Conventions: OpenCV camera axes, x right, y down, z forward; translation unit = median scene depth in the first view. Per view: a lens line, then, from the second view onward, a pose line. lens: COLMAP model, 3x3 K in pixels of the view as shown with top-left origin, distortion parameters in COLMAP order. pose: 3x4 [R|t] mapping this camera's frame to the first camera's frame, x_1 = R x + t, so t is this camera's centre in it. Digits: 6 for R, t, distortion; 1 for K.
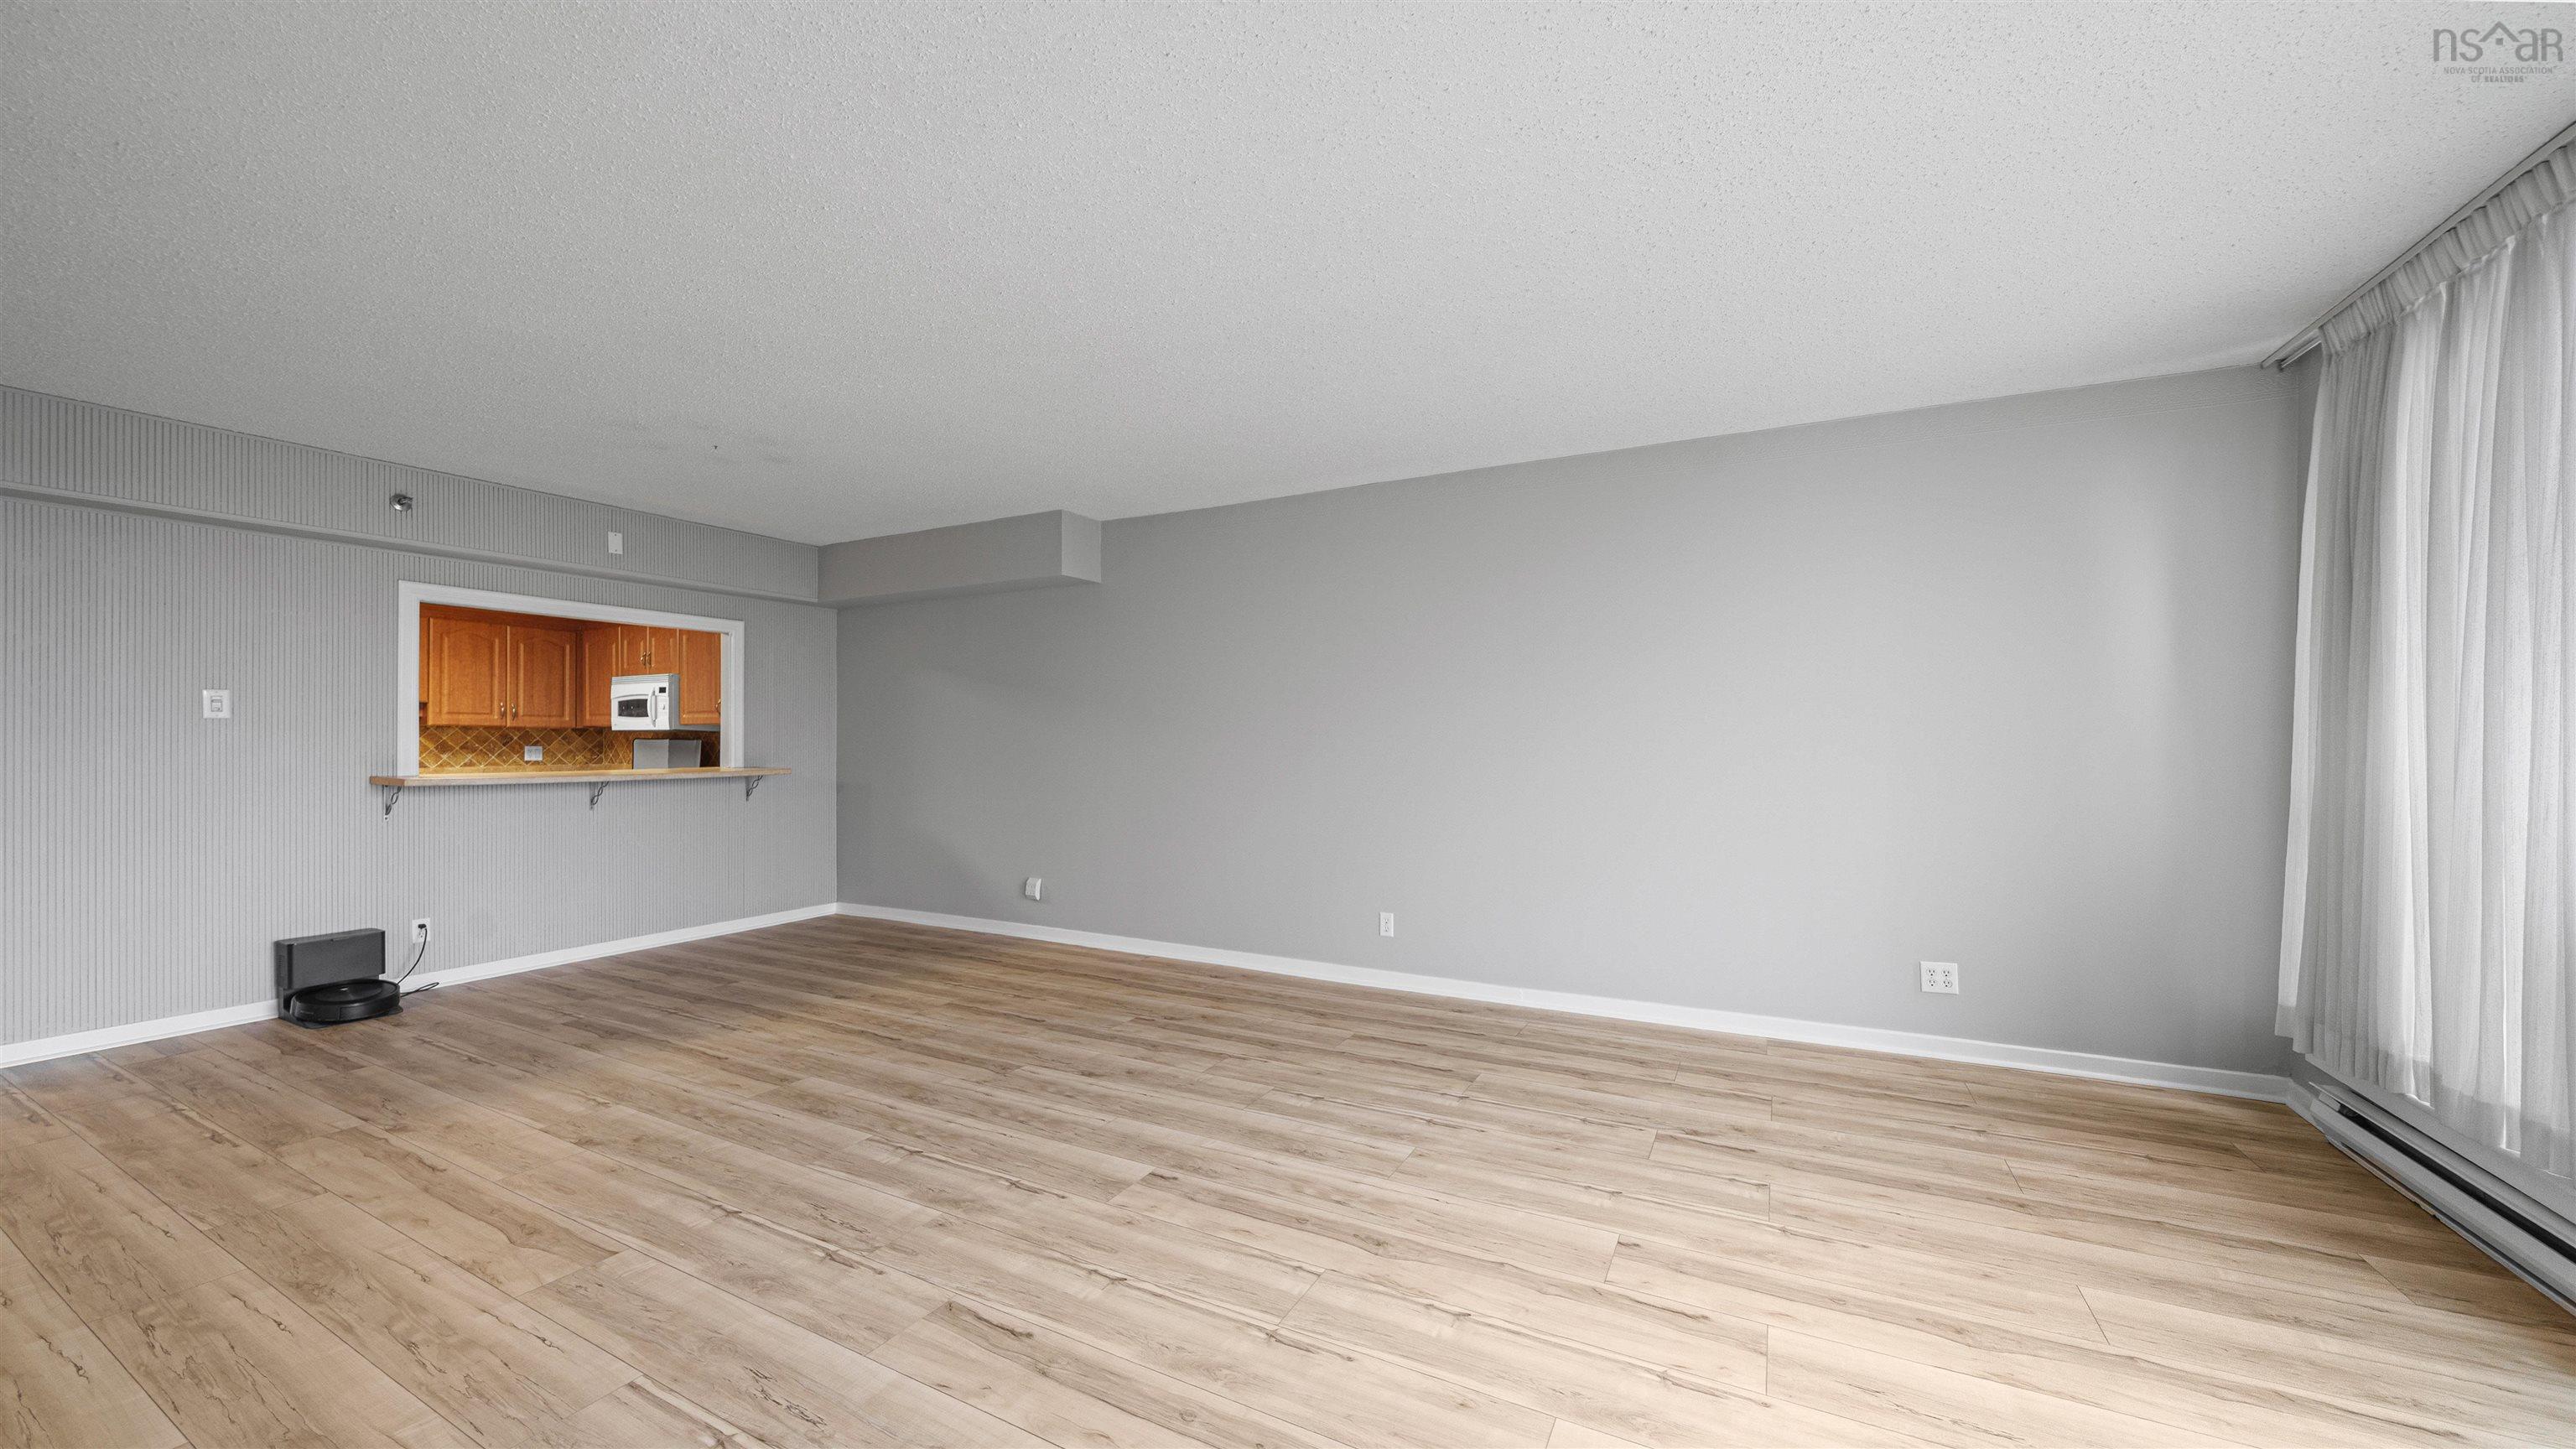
lens RADIAL K [[918.3, 0, 1300.0], [0, 918.3, 739.9], [0, 0, 1]] dist [-0.004794, -0.000117]
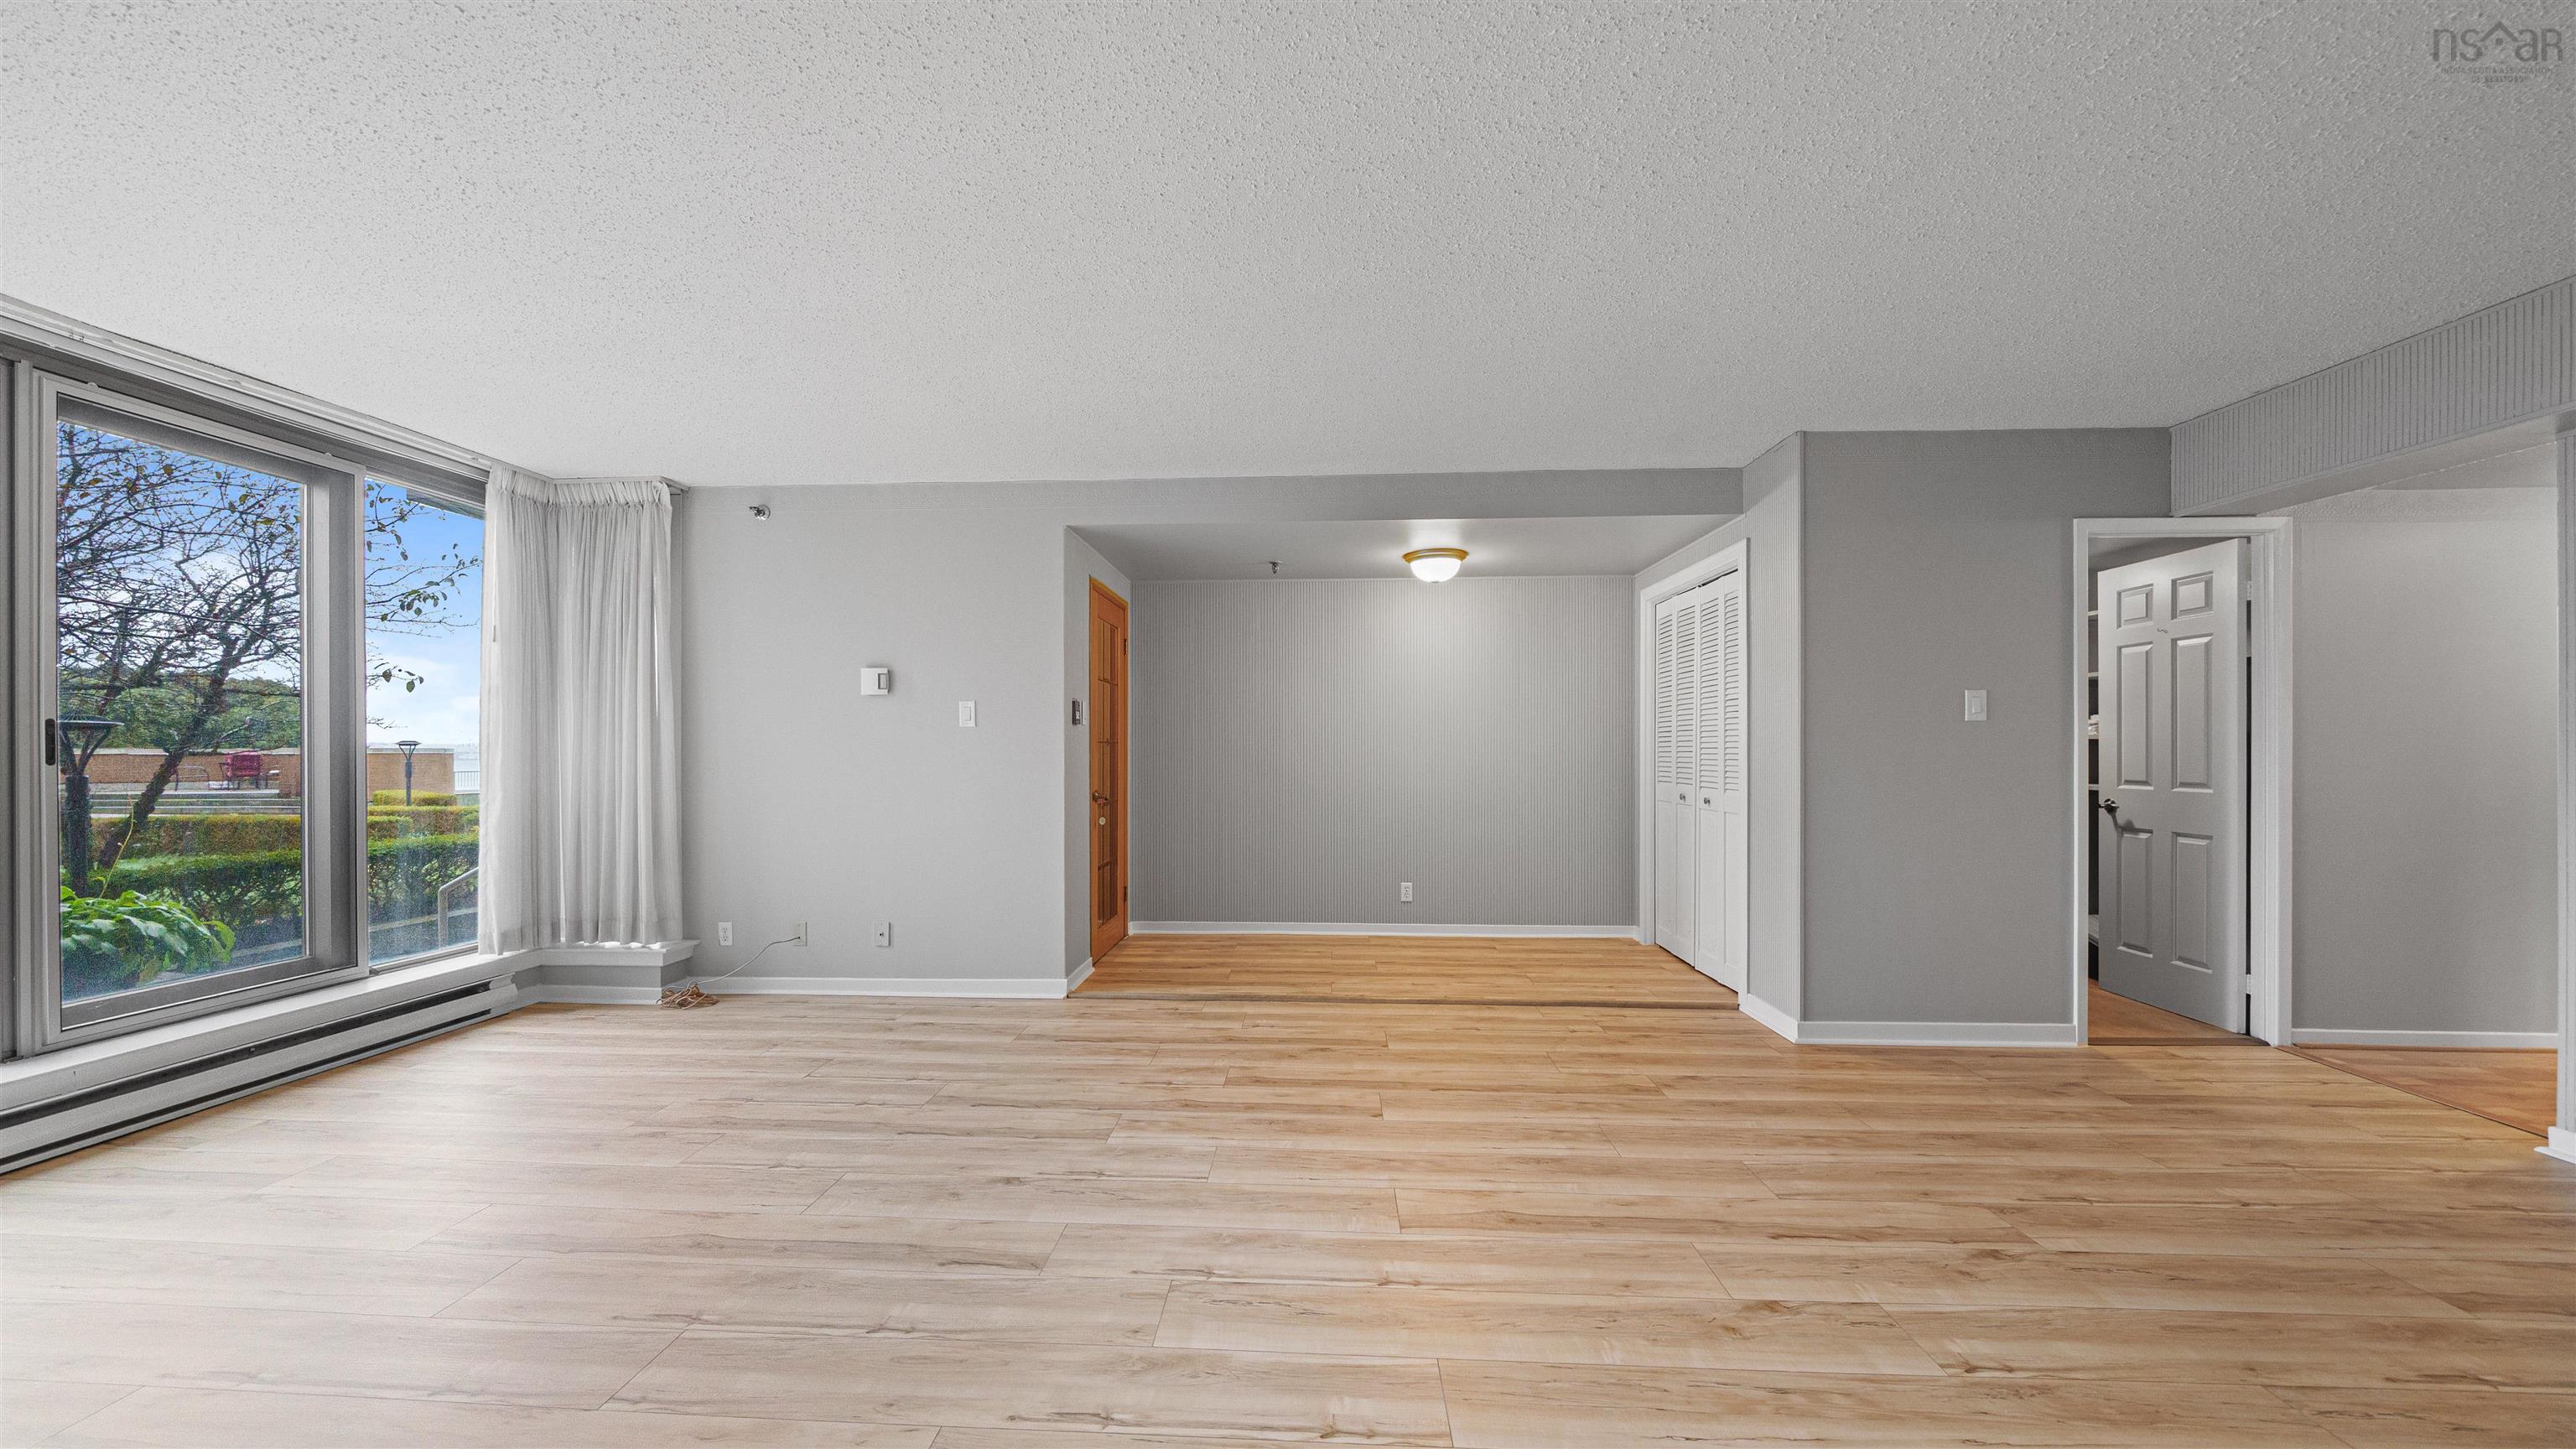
lens RADIAL K [[905.8, 0, 1280.6], [0, 905.8, 755.4], [0, 0, 1]] dist [-0.005722, -0.000035]
pose [[-0.908819, 0.003302, -0.417177, -0.115659], [0.003437, 0.999994, 0.000426, 0.006493], [0.417176, -0.001047, -0.908825, 1.210387]]
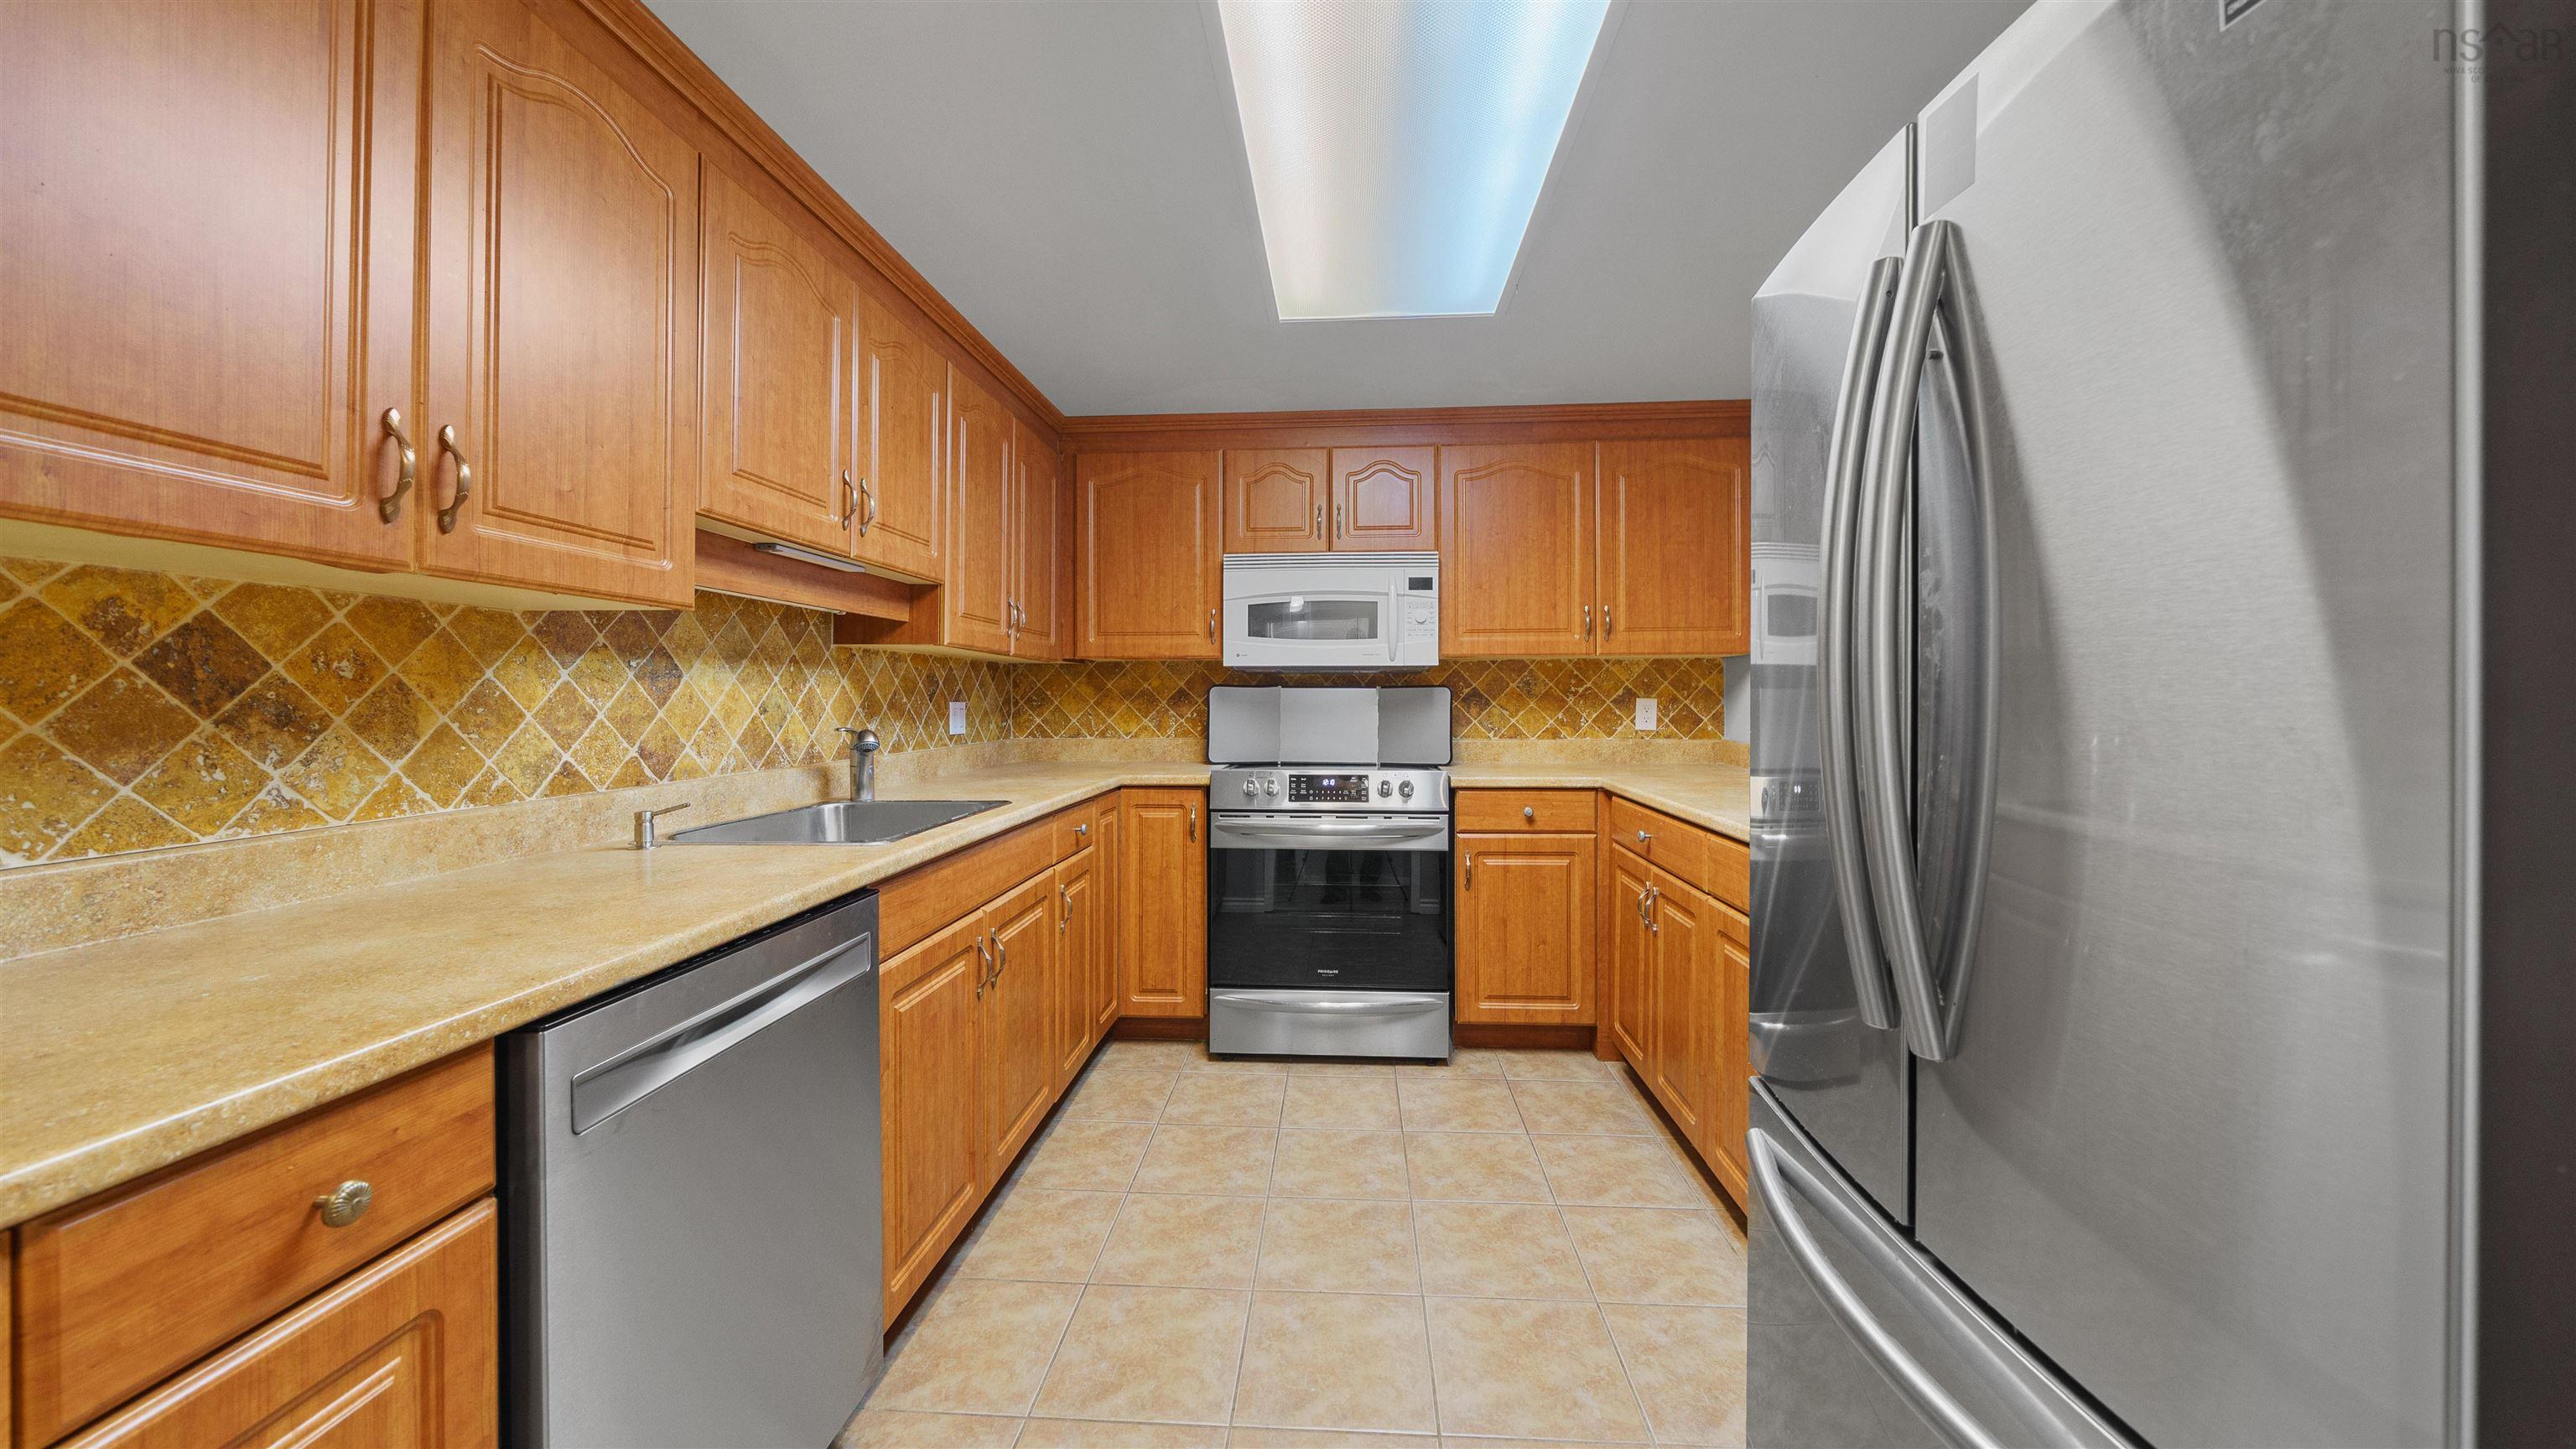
lens RADIAL K [[905.8, 0, 1280.6], [0, 905.8, 755.4], [0, 0, 1]] dist [-0.005722, -0.000035]
pose [[0.917442, -0.026469, 0.396988, -1.876594], [0.001412, 0.997995, 0.063278, 0.011425], [-0.397867, -0.057493, 0.915640, 1.150643]]
